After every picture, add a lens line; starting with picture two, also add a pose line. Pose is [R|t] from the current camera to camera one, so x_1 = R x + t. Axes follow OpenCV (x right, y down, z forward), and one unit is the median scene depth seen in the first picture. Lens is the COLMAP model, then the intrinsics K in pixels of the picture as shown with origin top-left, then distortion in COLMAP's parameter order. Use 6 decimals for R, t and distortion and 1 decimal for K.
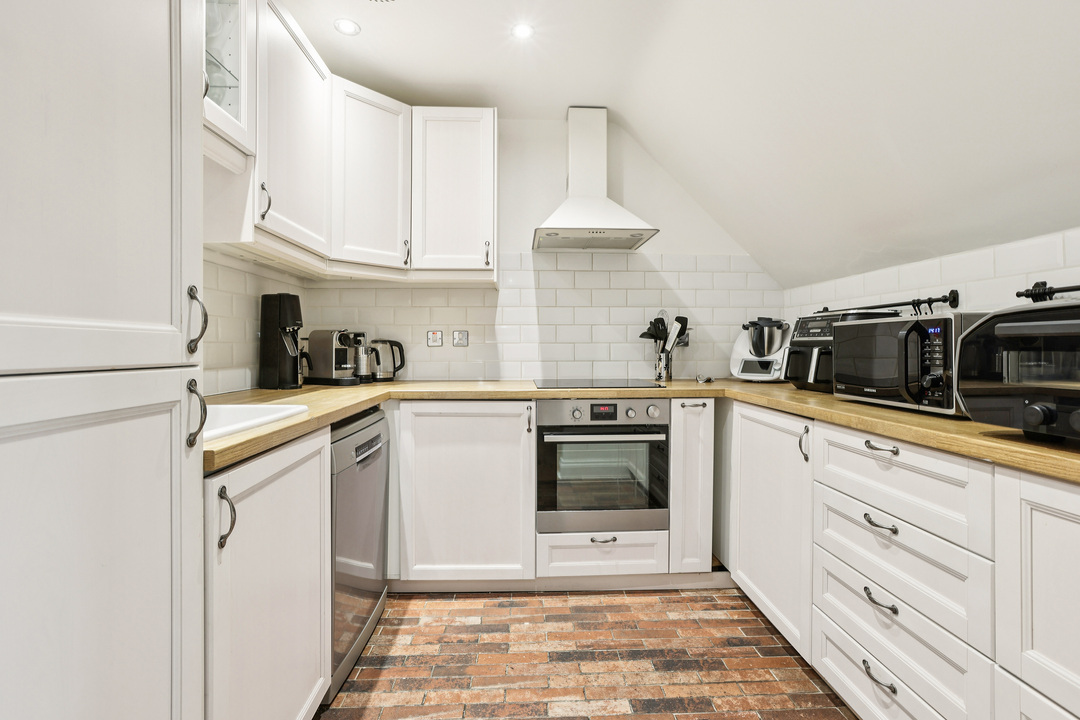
lens RADIAL K [[490.8, 0, 535.1], [0, 490.8, 340.4], [0, 0, 1]] dist [-0.050089, -0.000158]
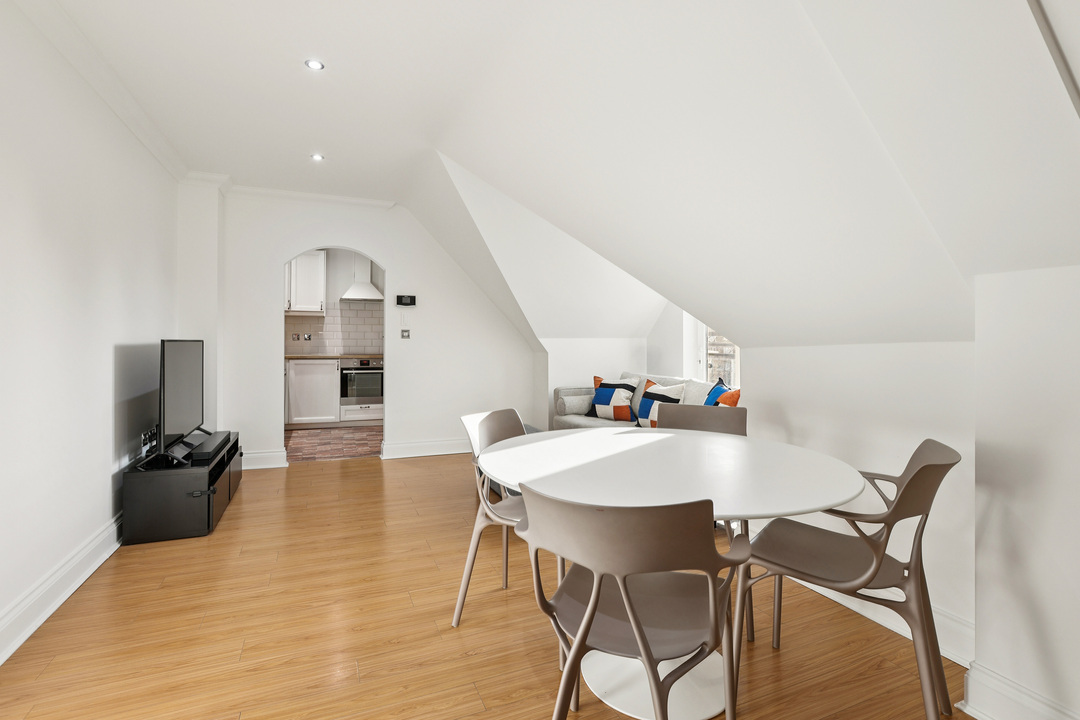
lens RADIAL K [[491.9, 0, 505.9], [0, 491.9, 334.5], [0, 0, 1]] dist [0.002181, 0.002678]
pose [[0.947746, 0.007344, 0.318942, 0.000604], [-0.005410, 0.999961, -0.006949, -0.006635], [-0.318981, 0.004861, 0.947749, -1.999340]]
